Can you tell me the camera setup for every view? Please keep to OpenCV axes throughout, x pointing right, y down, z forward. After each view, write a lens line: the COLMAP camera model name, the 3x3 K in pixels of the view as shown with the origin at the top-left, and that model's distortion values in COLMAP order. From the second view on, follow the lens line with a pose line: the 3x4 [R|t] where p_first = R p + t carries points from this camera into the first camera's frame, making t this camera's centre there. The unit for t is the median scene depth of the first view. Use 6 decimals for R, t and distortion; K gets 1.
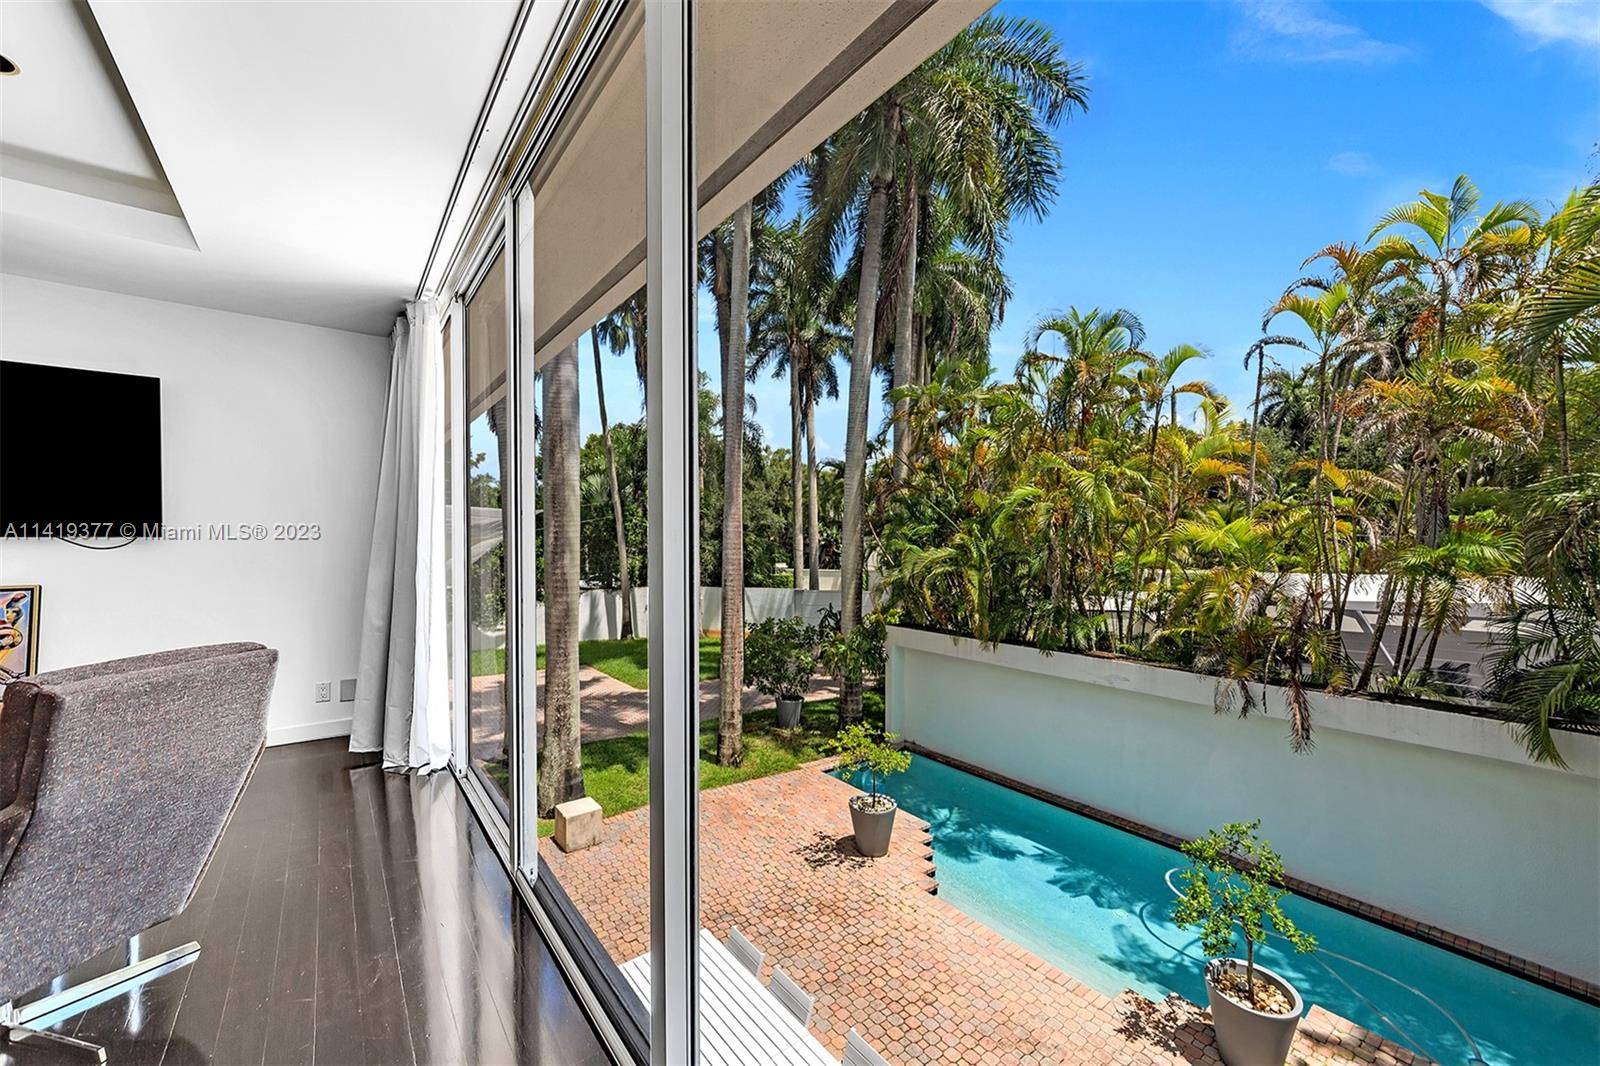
lens RADIAL K [[594.4, 0, 811.6], [0, 594.4, 533.3], [0, 0, 1]] dist [-0.017701, 0.008925]
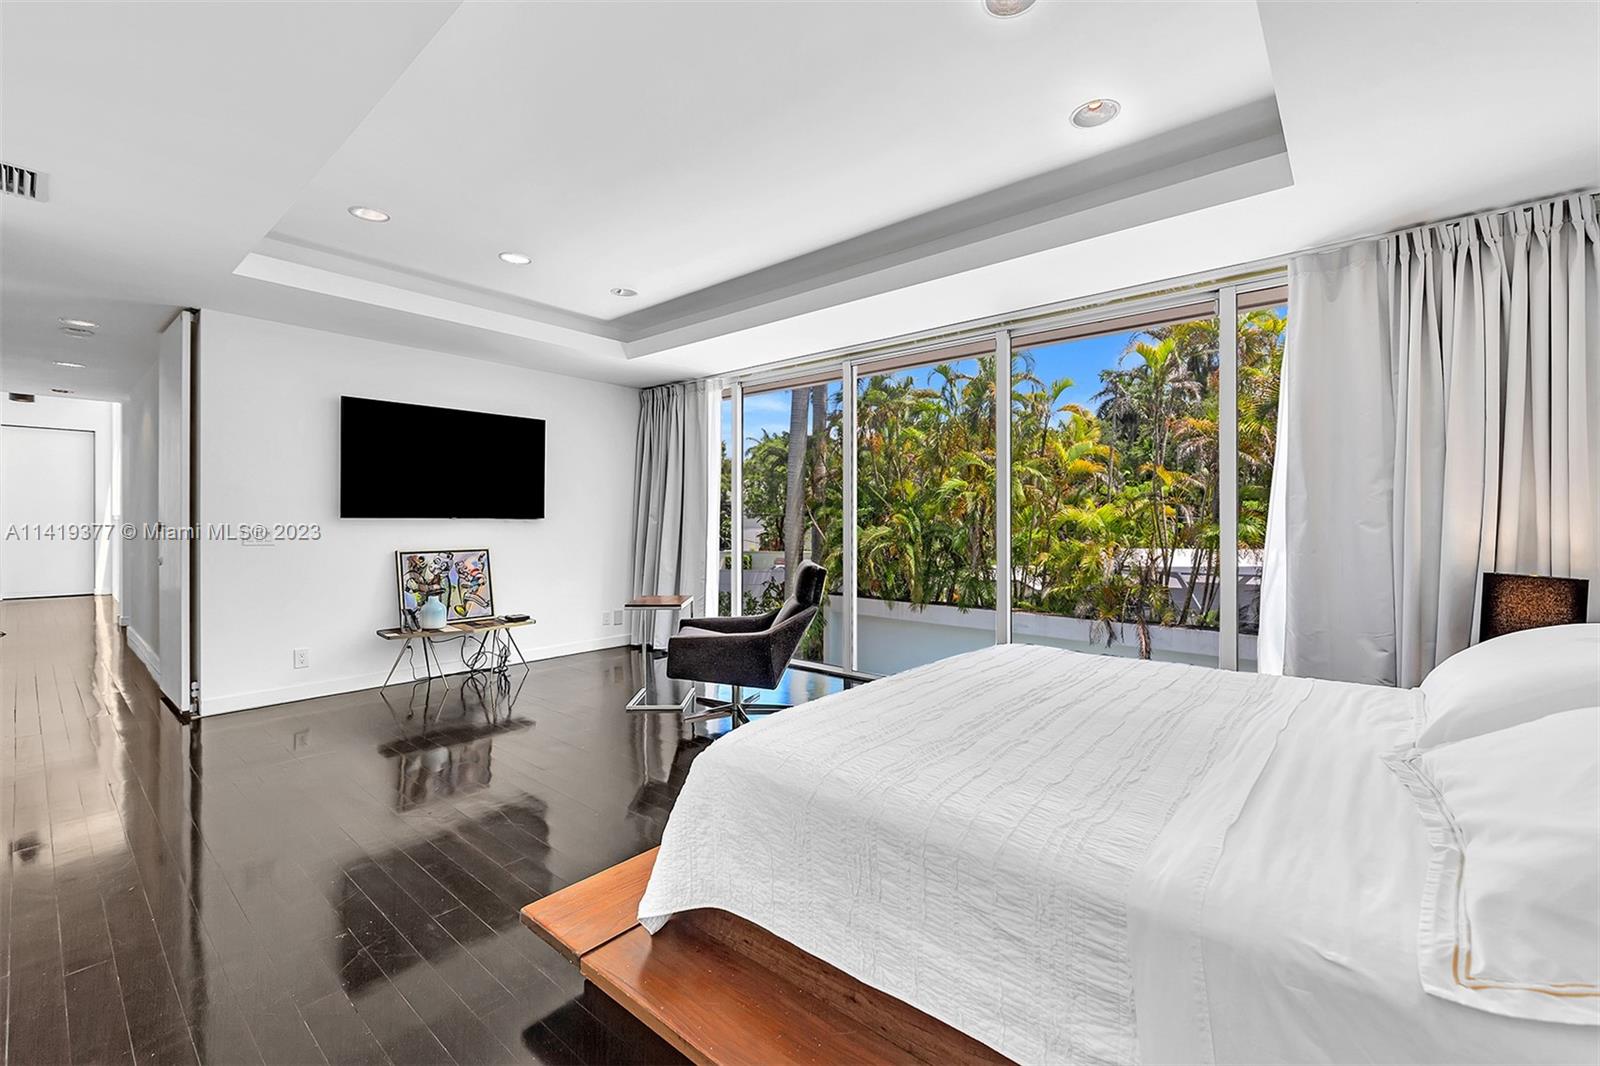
lens RADIAL K [[607.0, 0, 786.1], [0, 607.0, 511.8], [0, 0, 1]] dist [-0.009797, -0.000042]
pose [[0.984484, 0.002024, 0.175462, -0.239714], [-0.001075, 0.999984, -0.005505, -0.000659], [-0.175470, 0.005231, 0.984471, -0.245592]]
